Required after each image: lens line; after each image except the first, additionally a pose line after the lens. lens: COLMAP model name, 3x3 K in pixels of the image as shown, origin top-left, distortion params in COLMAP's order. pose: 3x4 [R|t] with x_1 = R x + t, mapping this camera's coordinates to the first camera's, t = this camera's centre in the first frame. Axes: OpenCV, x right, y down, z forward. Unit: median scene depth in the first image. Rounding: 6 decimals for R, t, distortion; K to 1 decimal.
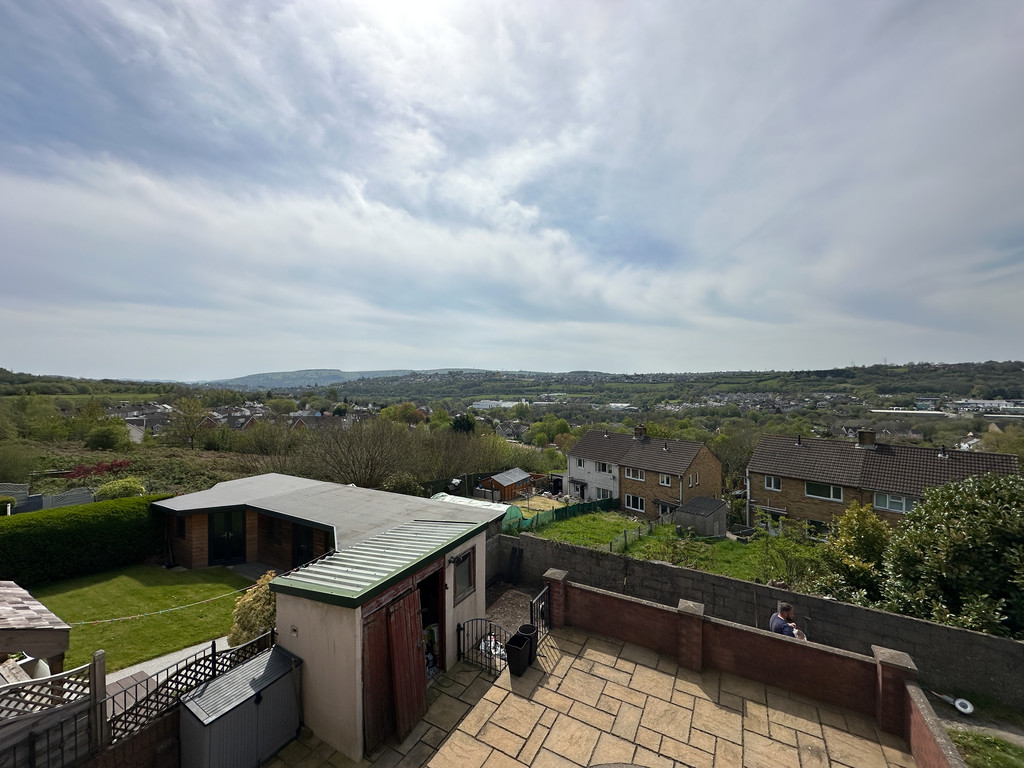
lens RADIAL K [[408.7, 0, 512.0], [0, 408.7, 384.0], [0, 0, 1]] dist [-0.001543, 0.000087]
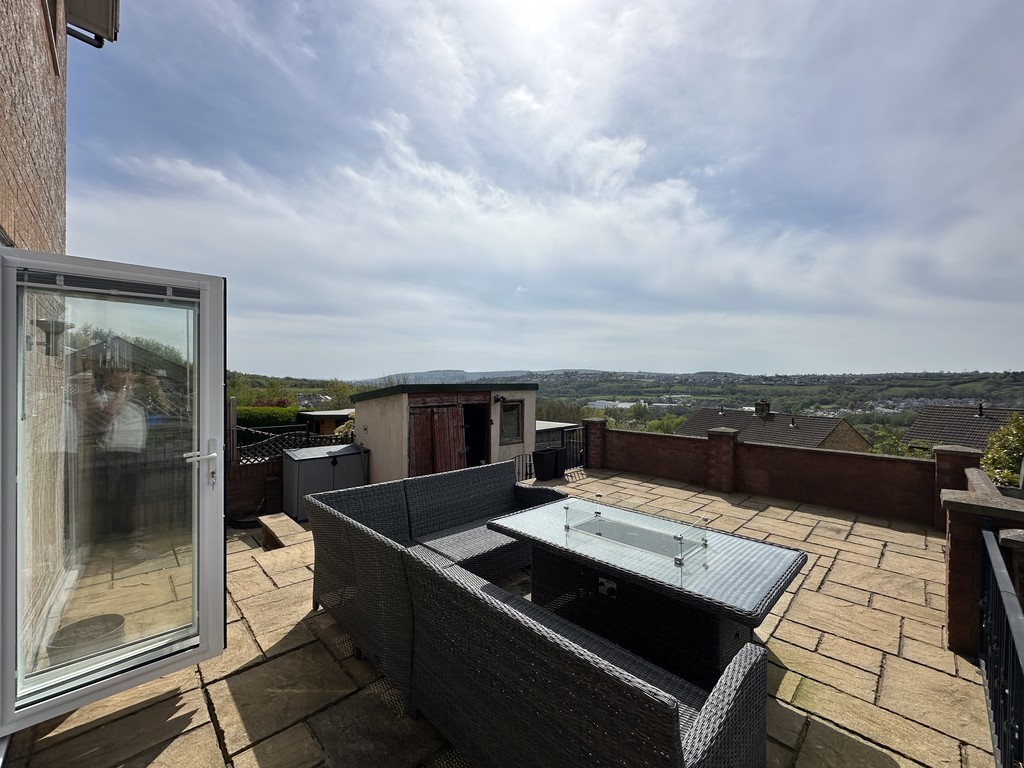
lens RADIAL K [[408.7, 0, 512.0], [0, 408.7, 384.0], [0, 0, 1]] dist [-0.001543, 0.000087]
pose [[0.960476, 0.008099, -0.278244, 0.055647], [-0.009040, 0.999957, -0.002101, 0.108429], [0.278215, 0.004533, 0.960508, -0.016113]]
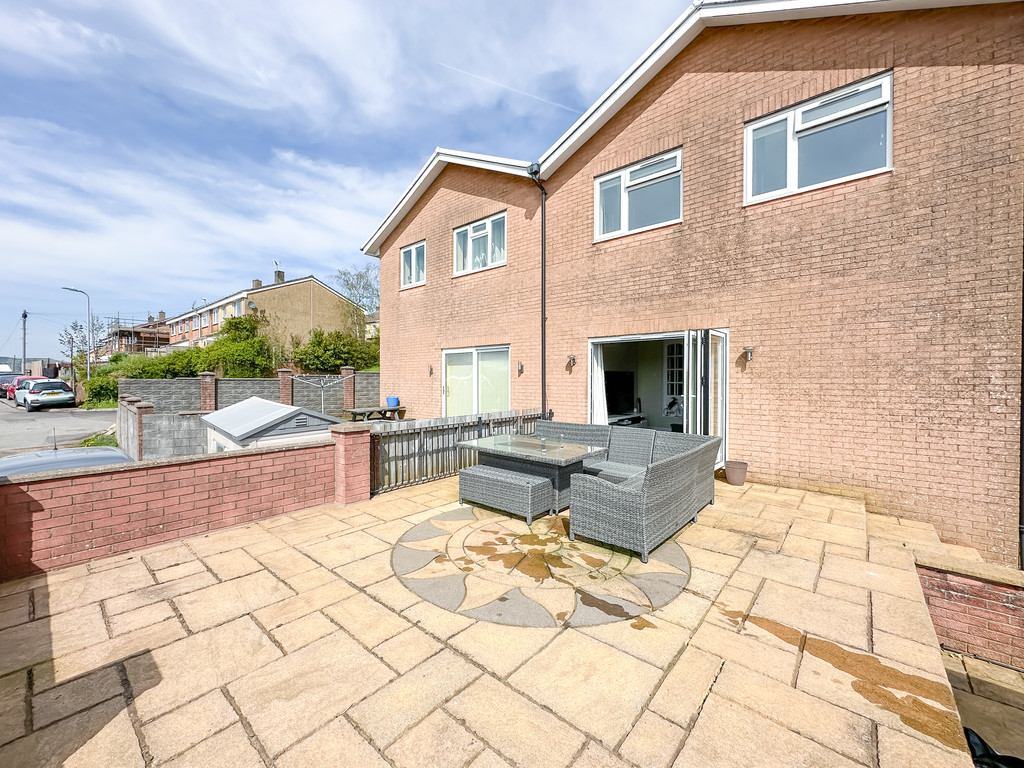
lens RADIAL K [[408.7, 0, 512.0], [0, 408.7, 384.0], [0, 0, 1]] dist [-0.001543, 0.000087]
pose [[-0.980352, -0.002397, 0.197244, 0.027327], [0.000605, 0.999885, 0.015160, 0.112616], [-0.197257, 0.014982, -0.980237, 0.270852]]
